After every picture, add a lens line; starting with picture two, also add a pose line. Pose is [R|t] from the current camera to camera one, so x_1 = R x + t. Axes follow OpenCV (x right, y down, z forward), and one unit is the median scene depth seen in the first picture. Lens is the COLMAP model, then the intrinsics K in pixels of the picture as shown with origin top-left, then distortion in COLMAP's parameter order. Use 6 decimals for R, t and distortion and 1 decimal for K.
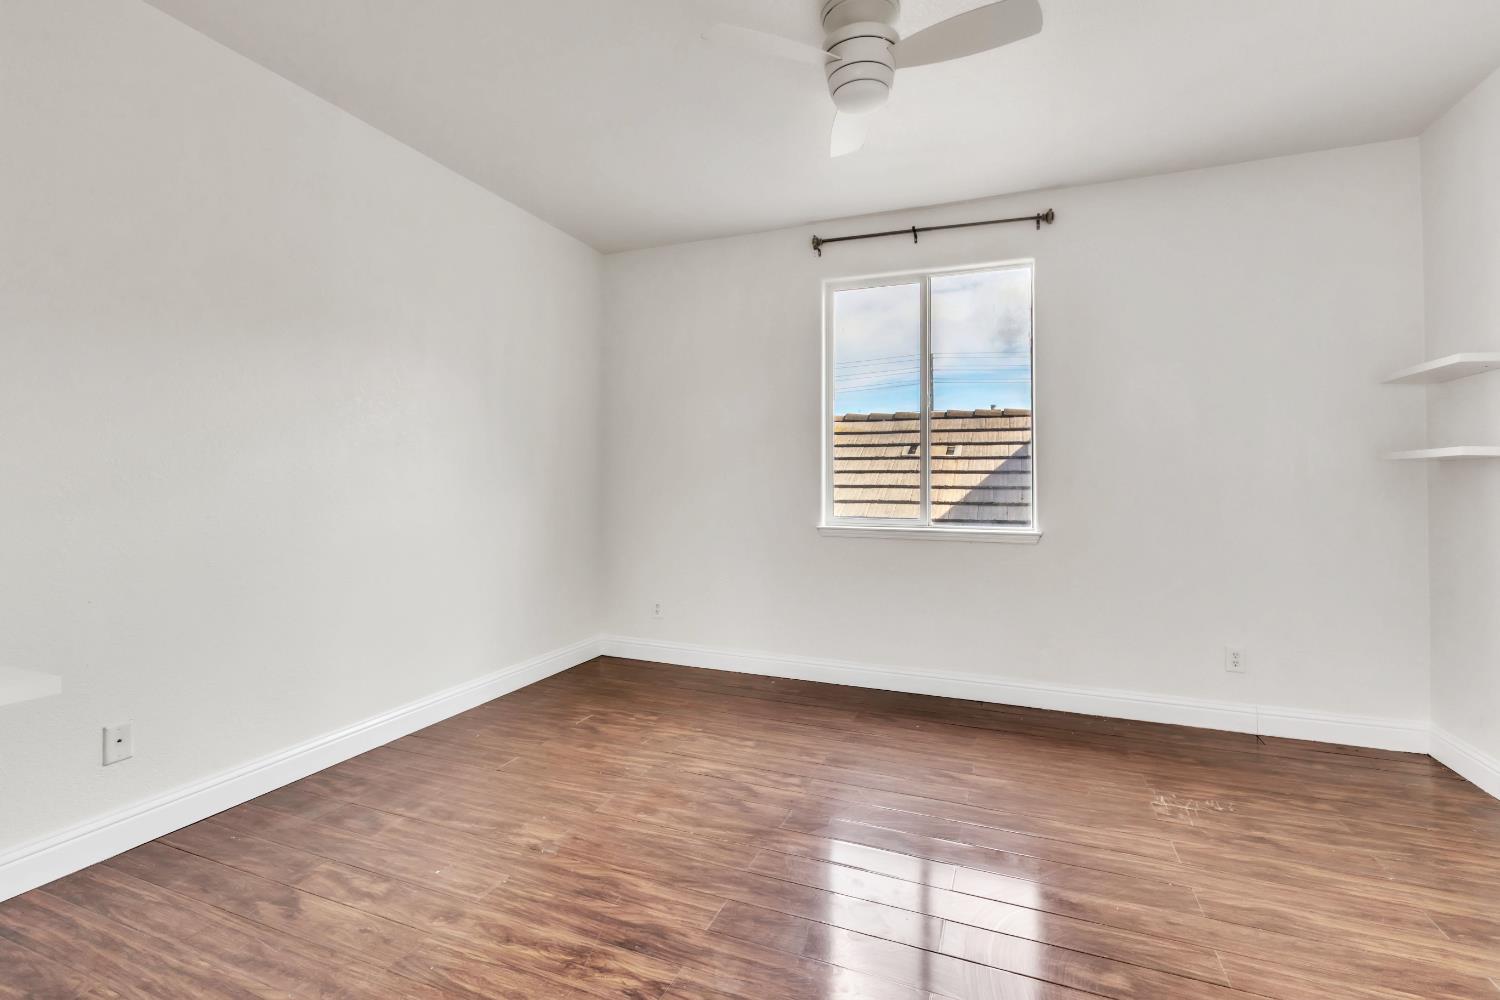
lens RADIAL K [[684.4, 0, 749.8], [0, 684.4, 493.6], [0, 0, 1]] dist [-0.000129, -0.001052]
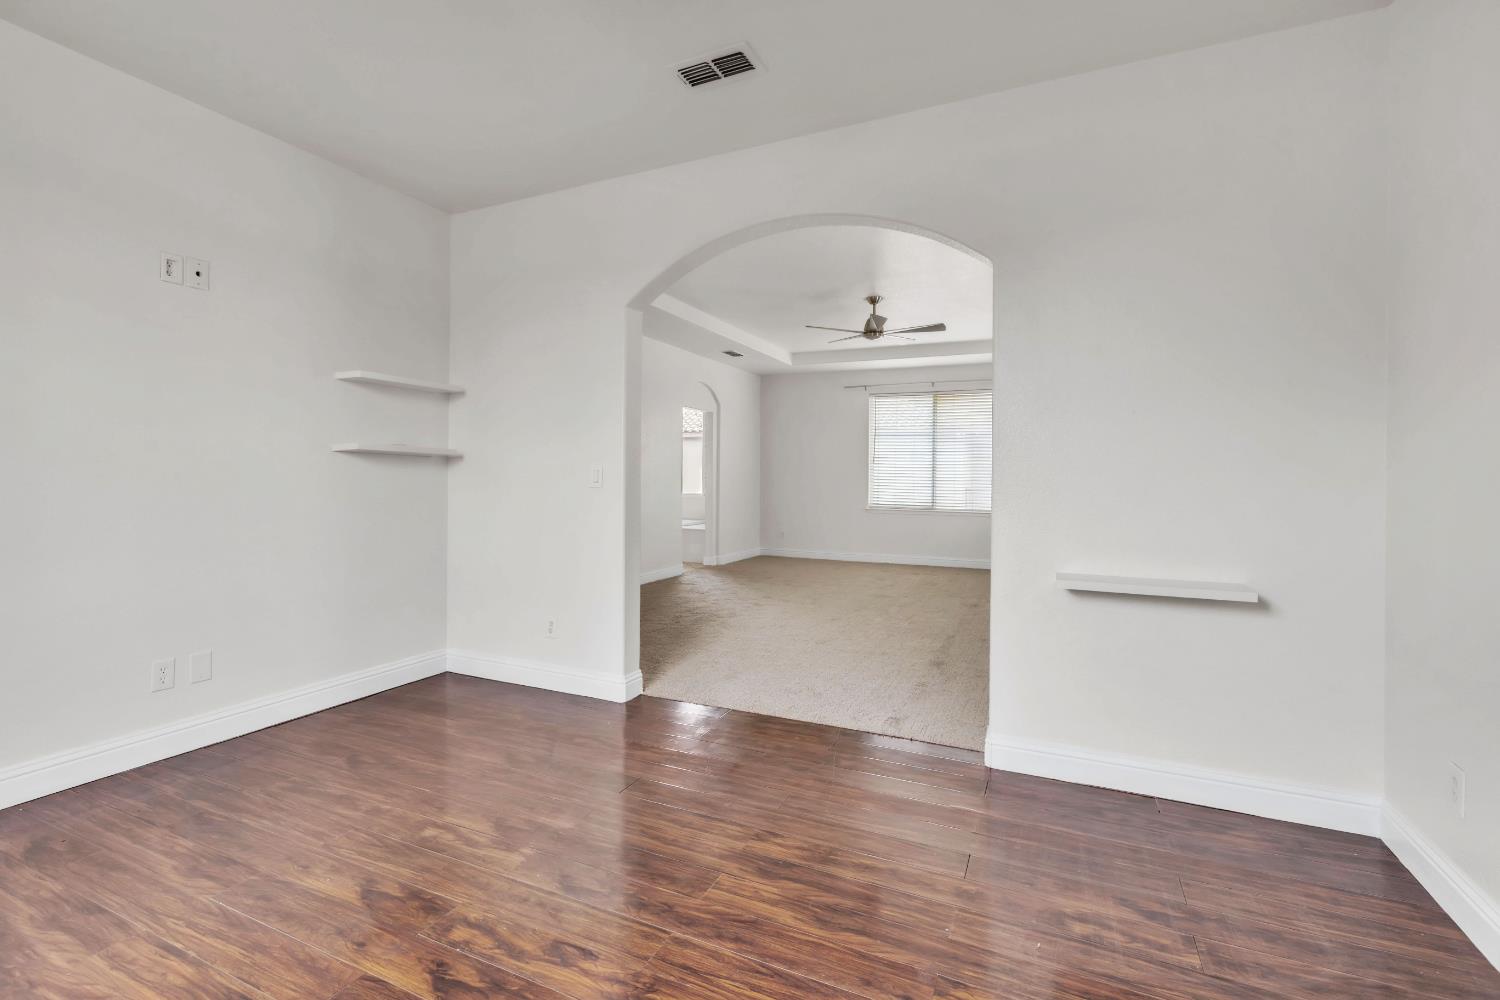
lens RADIAL K [[684.4, 0, 752.7], [0, 684.4, 493.1], [0, 0, 1]] dist [-0.000129, -0.001052]
pose [[-0.998545, -0.013900, 0.052108, -0.157724], [-0.012345, 0.999472, 0.030044, -0.021606], [-0.052498, 0.029357, -0.998189, 2.028862]]
